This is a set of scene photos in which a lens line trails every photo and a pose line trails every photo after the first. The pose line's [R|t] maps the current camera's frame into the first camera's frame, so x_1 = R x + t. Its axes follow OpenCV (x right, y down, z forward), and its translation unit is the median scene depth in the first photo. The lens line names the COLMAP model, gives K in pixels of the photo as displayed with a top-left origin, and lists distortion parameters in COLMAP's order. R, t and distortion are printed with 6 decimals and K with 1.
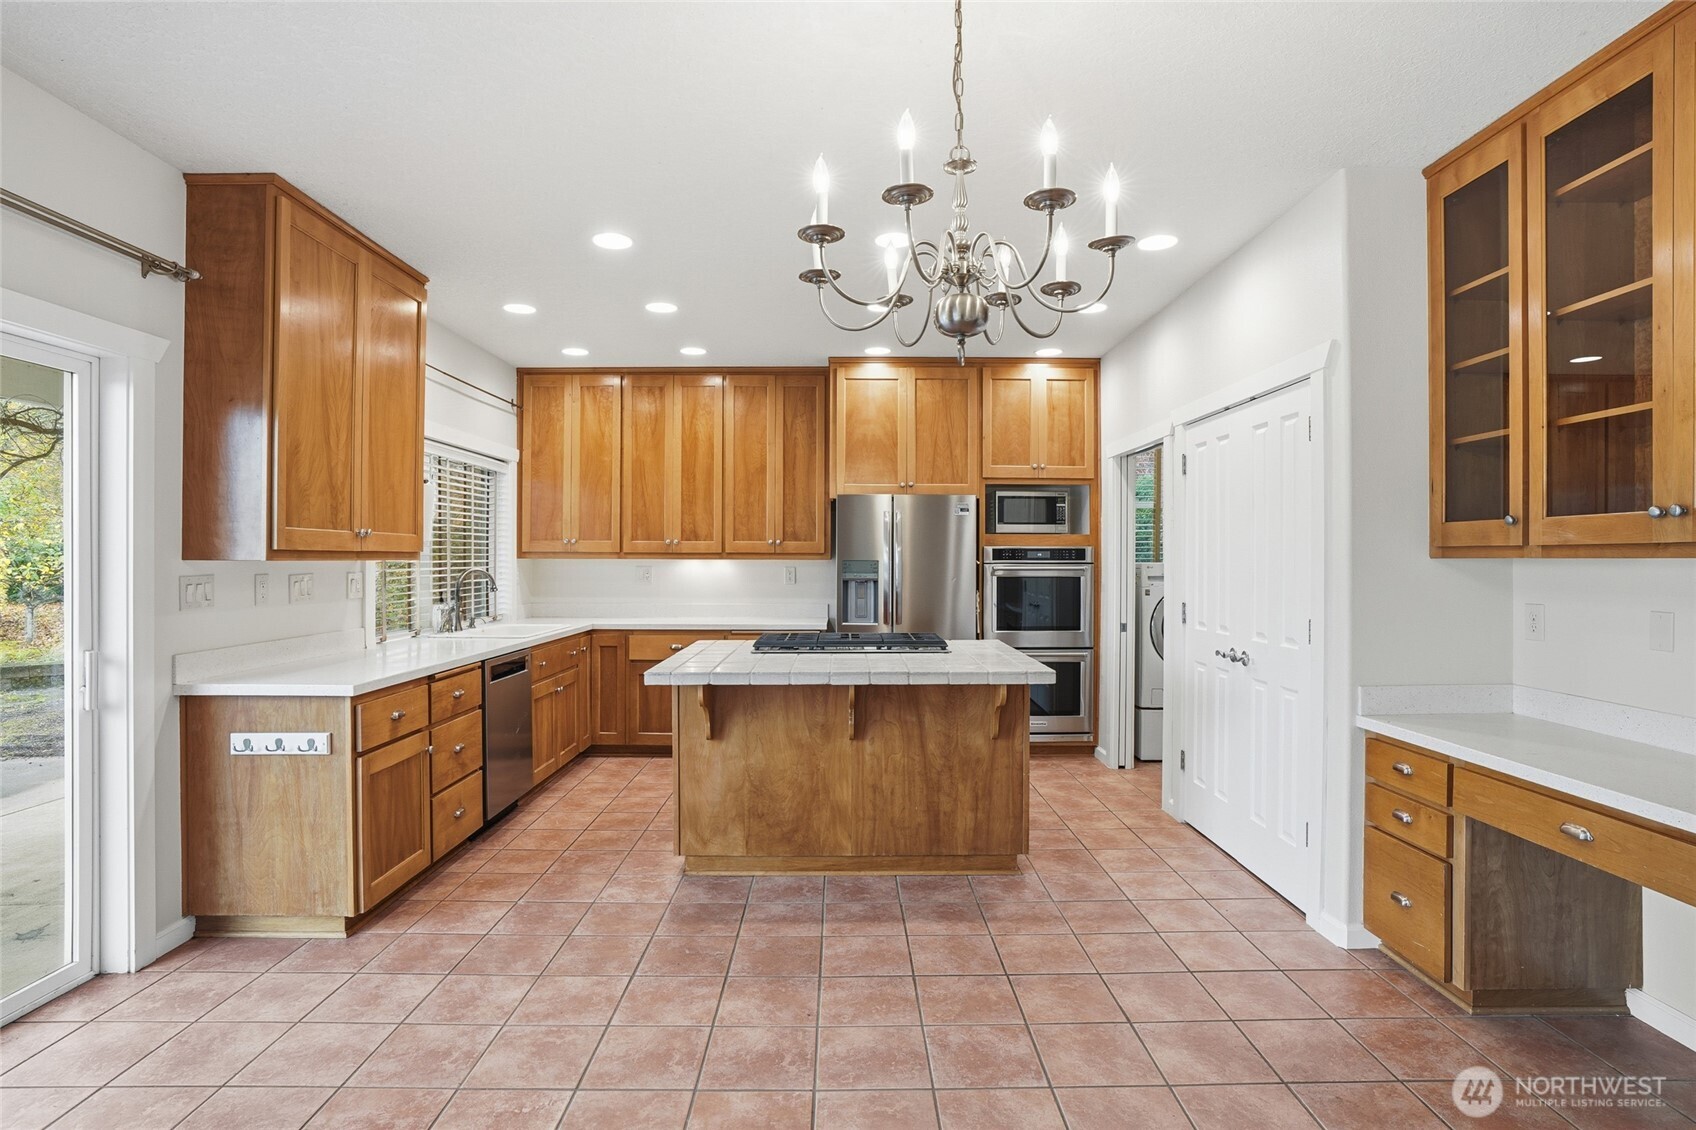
lens RADIAL K [[822.2, 0, 848.0], [0, 822.2, 565.0], [0, 0, 1]] dist [-0.083863, 0.034359]
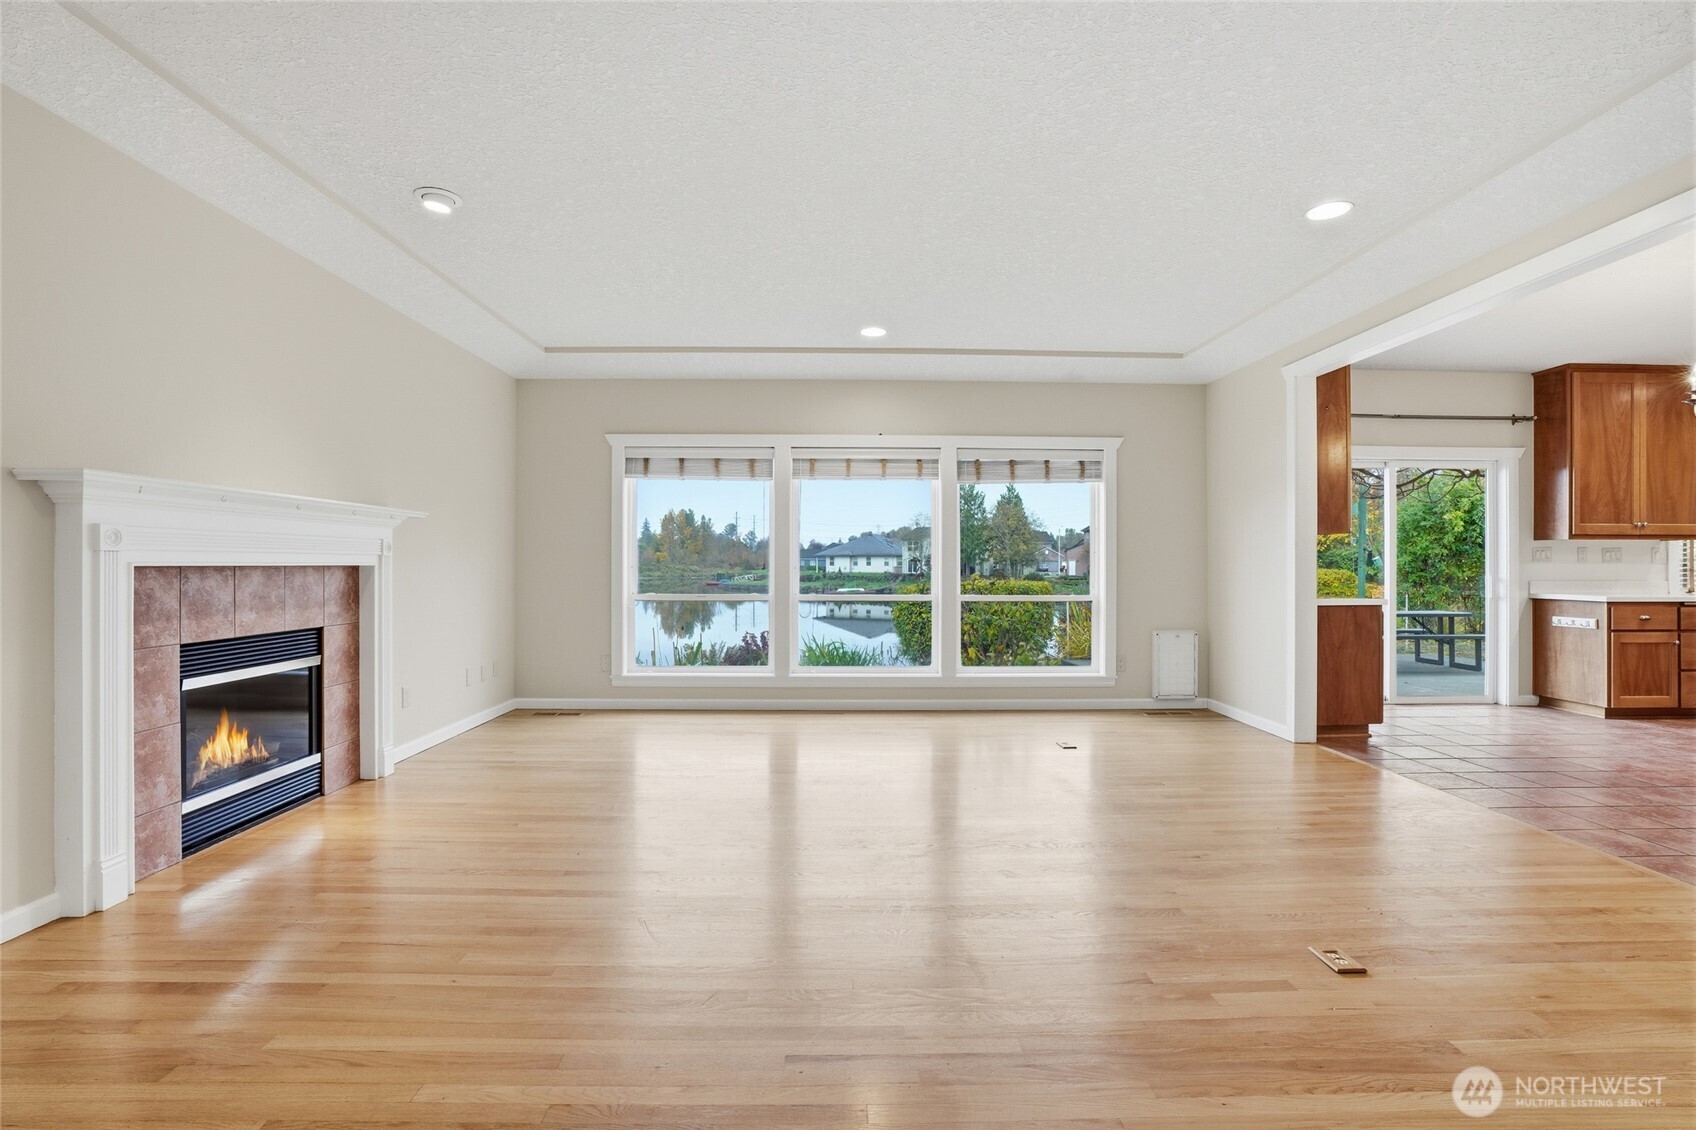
lens RADIAL K [[797.5, 0, 848.0], [0, 797.5, 565.0], [0, 0, 1]] dist [-0.001623, 0.000136]
pose [[0.003368, -0.001577, -0.999993, 1.483996], [-0.002544, 0.999996, -0.001585, 0.074337], [0.999991, 0.002549, 0.003364, -1.021816]]
